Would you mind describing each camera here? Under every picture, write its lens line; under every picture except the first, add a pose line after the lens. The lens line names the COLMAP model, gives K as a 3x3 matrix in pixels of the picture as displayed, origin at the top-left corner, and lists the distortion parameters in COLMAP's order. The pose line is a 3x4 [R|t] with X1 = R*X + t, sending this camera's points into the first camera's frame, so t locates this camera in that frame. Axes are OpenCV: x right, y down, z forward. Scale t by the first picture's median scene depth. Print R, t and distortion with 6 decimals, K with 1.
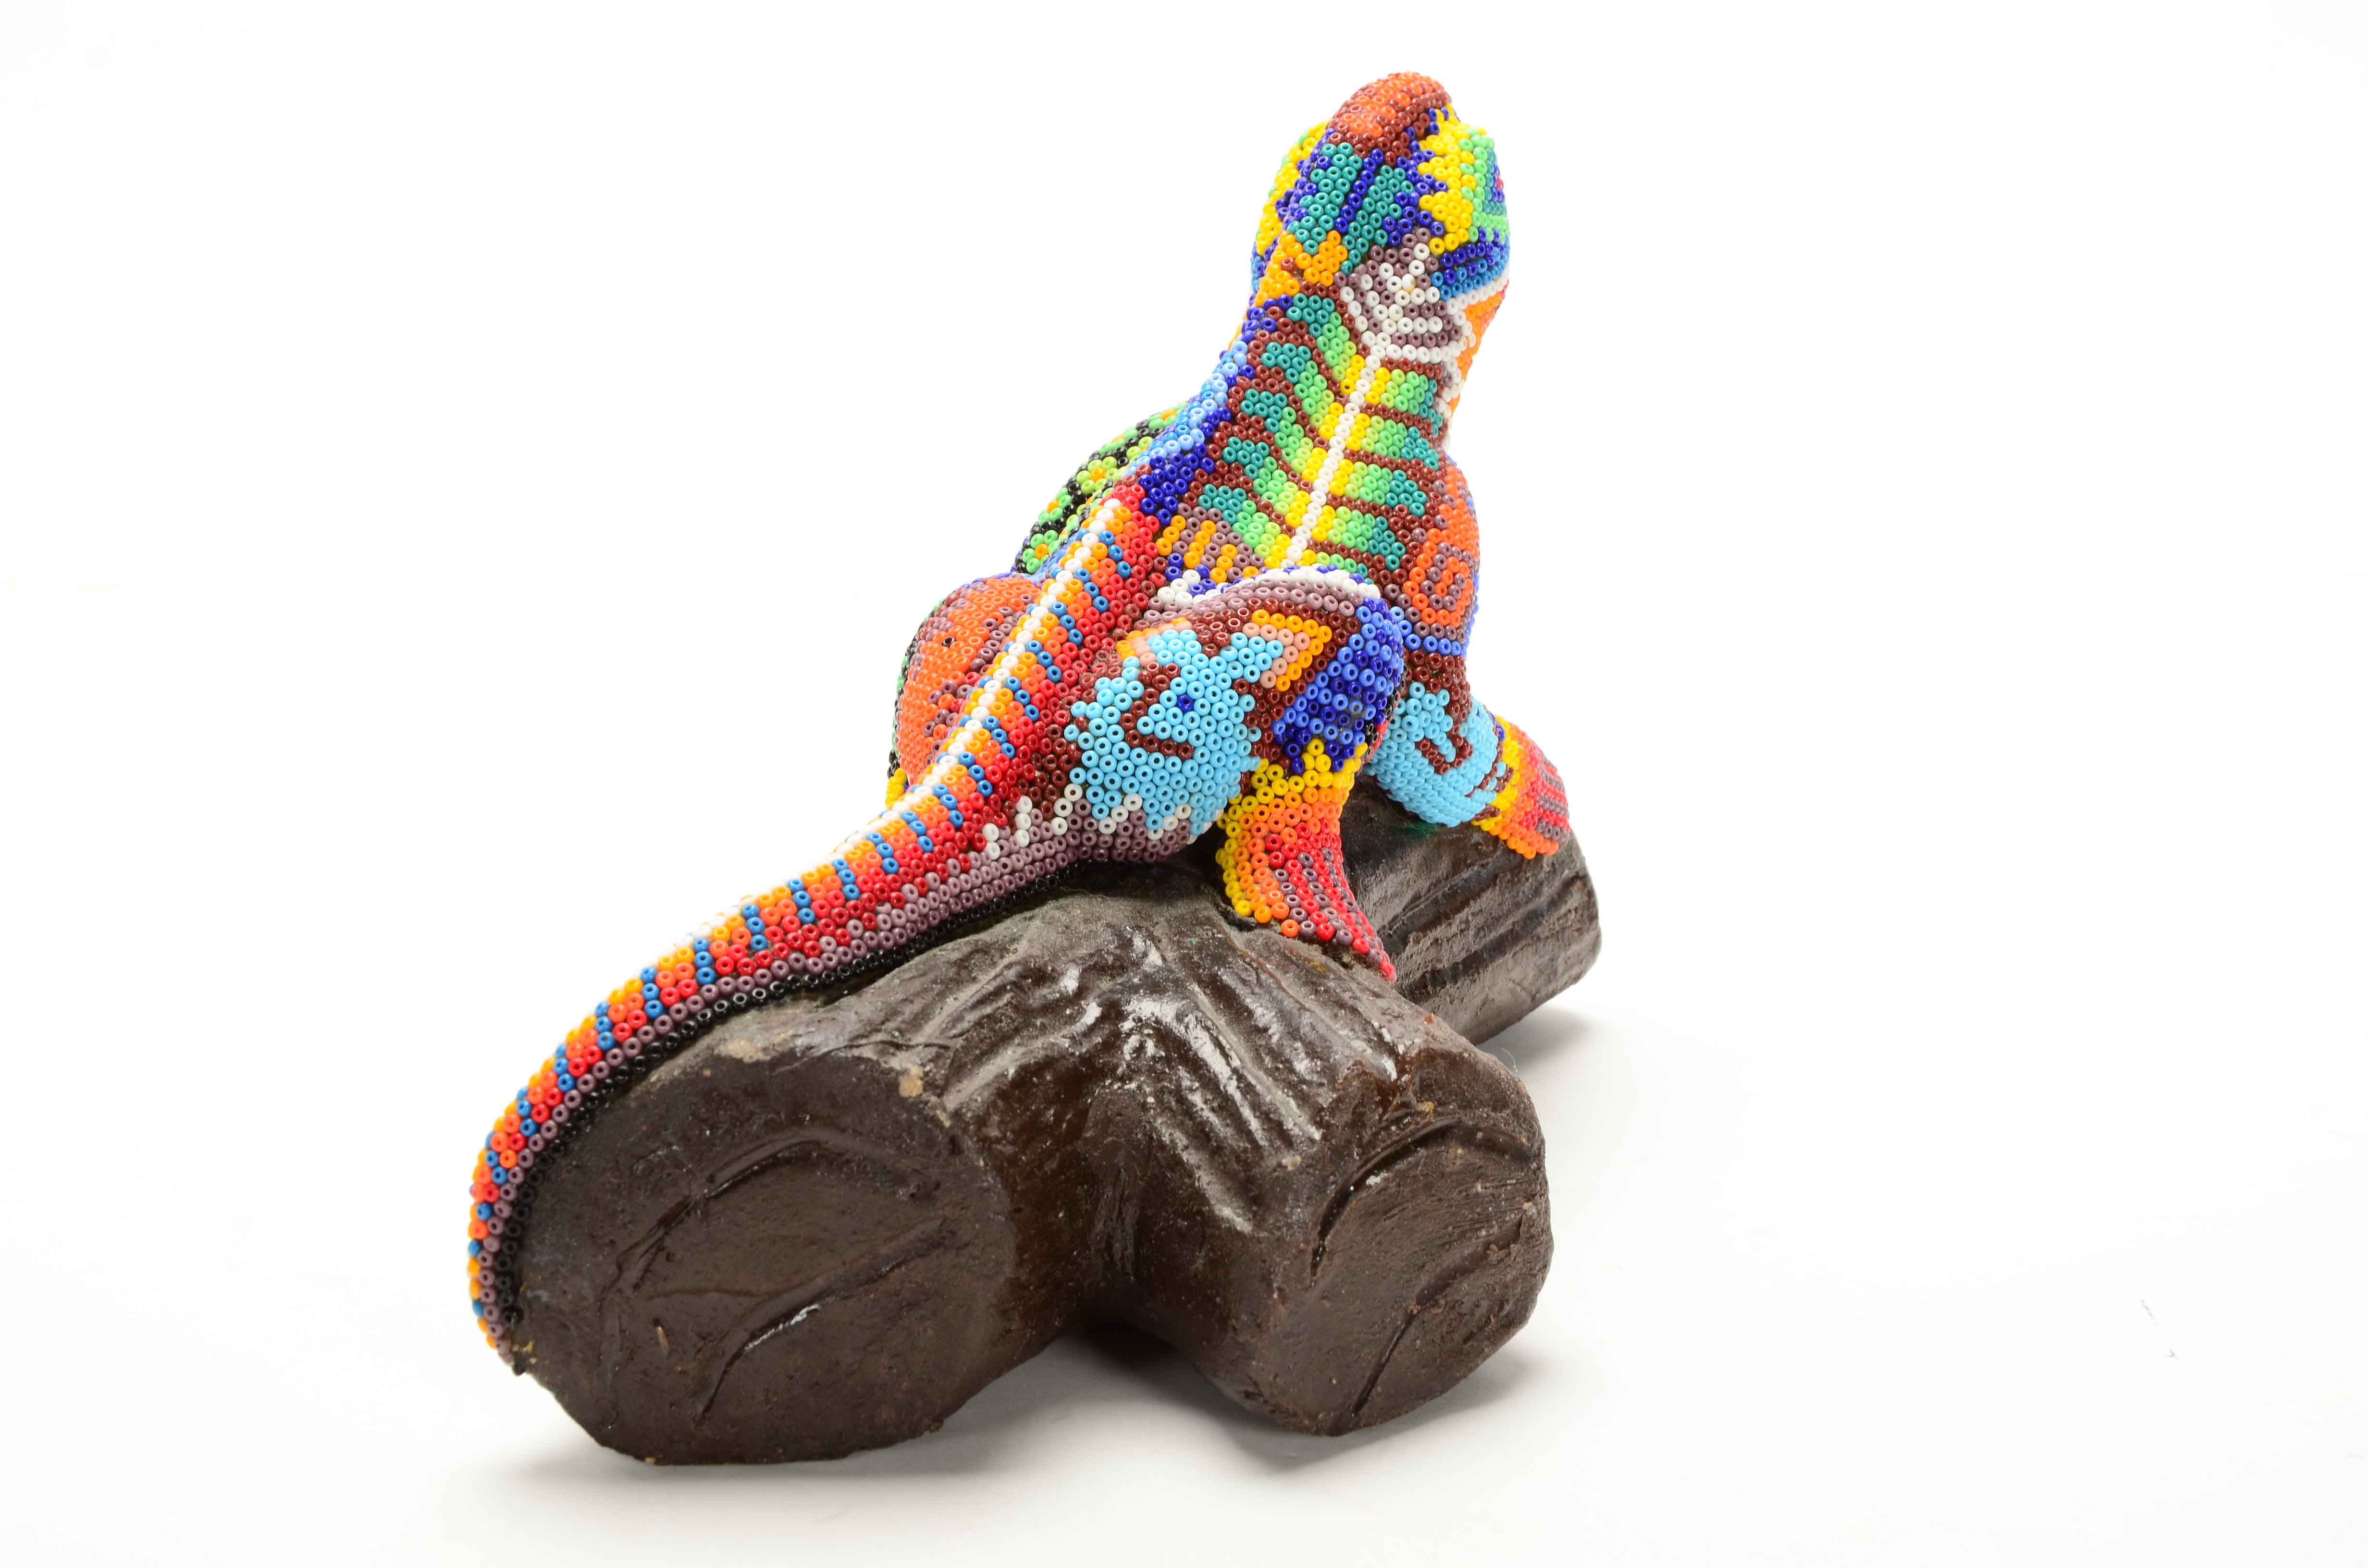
lens RADIAL K [[4071.5, 0, 1184.0], [0, 4071.5, 784.0], [0, 0, 1]] dist [0.026677, 0.010413]
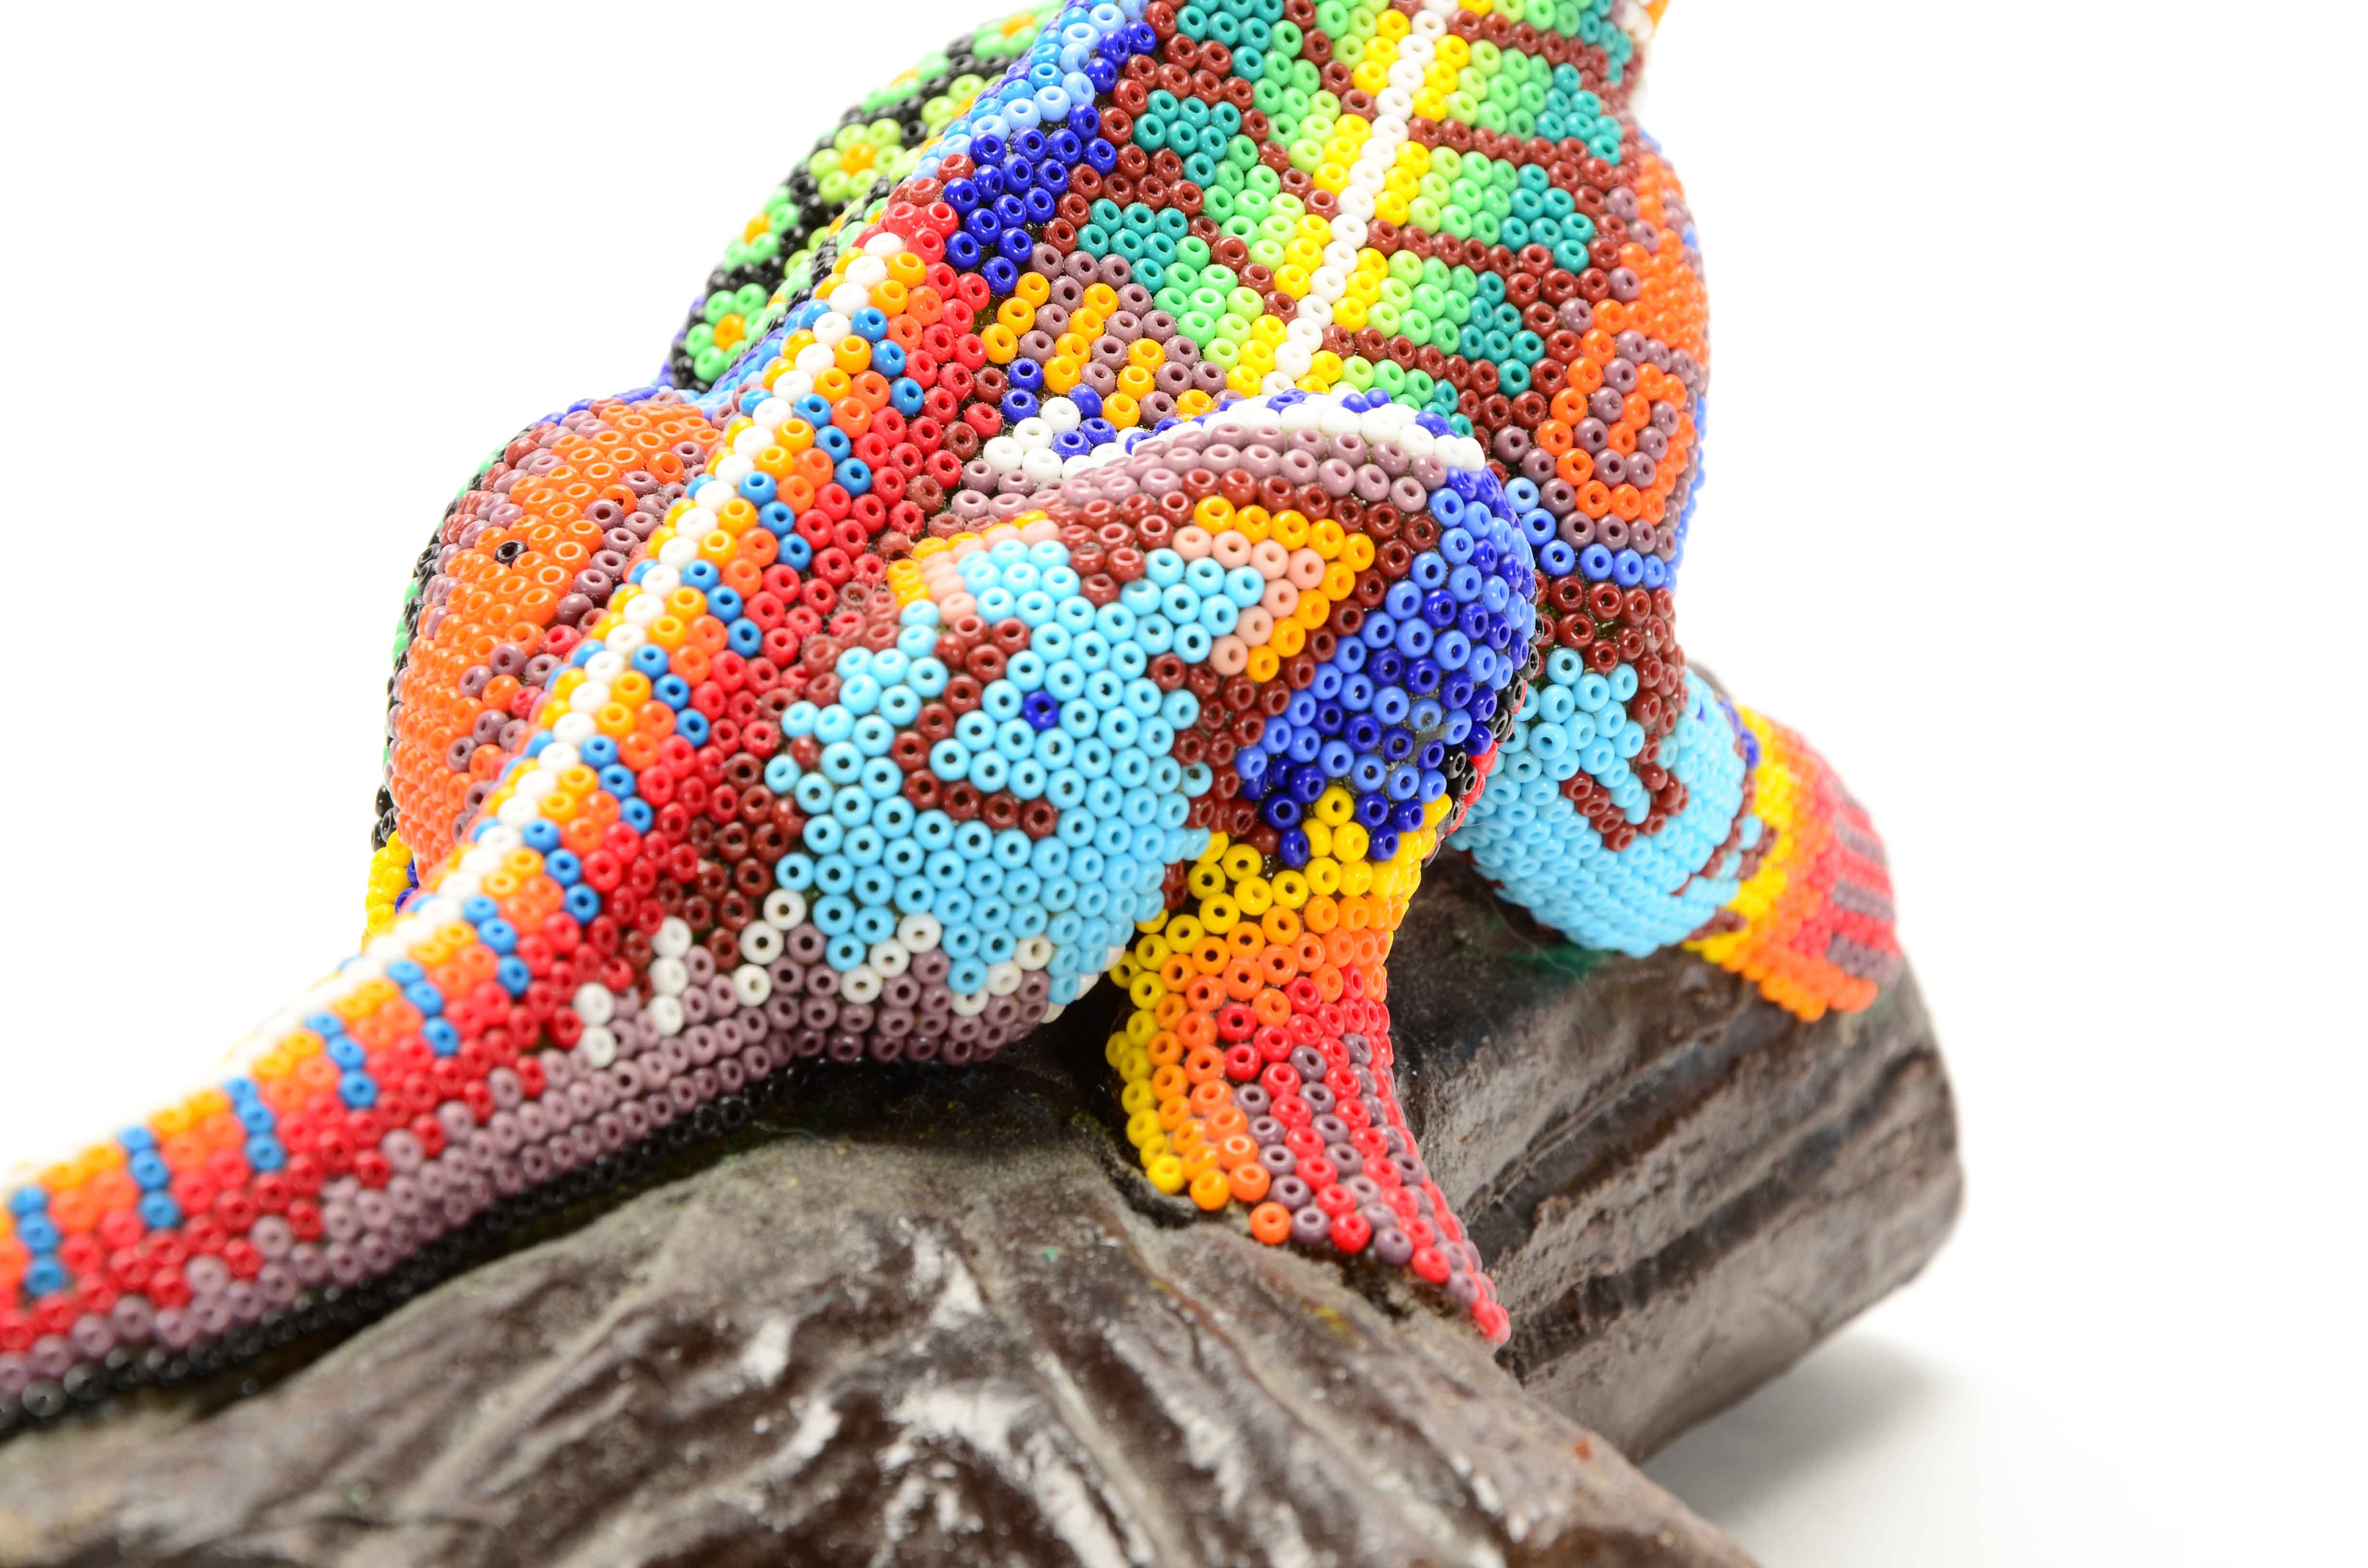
lens RADIAL K [[8099.4, 0, 1184.0], [0, 8099.4, 784.0], [0, 0, 1]] dist [0.368880, 1.554440]
pose [[0.999867, 0.012233, 0.010788, 0.006387], [-0.012515, 0.999571, 0.026470, -0.034794], [-0.010460, -0.026601, 0.999591, 0.118106]]
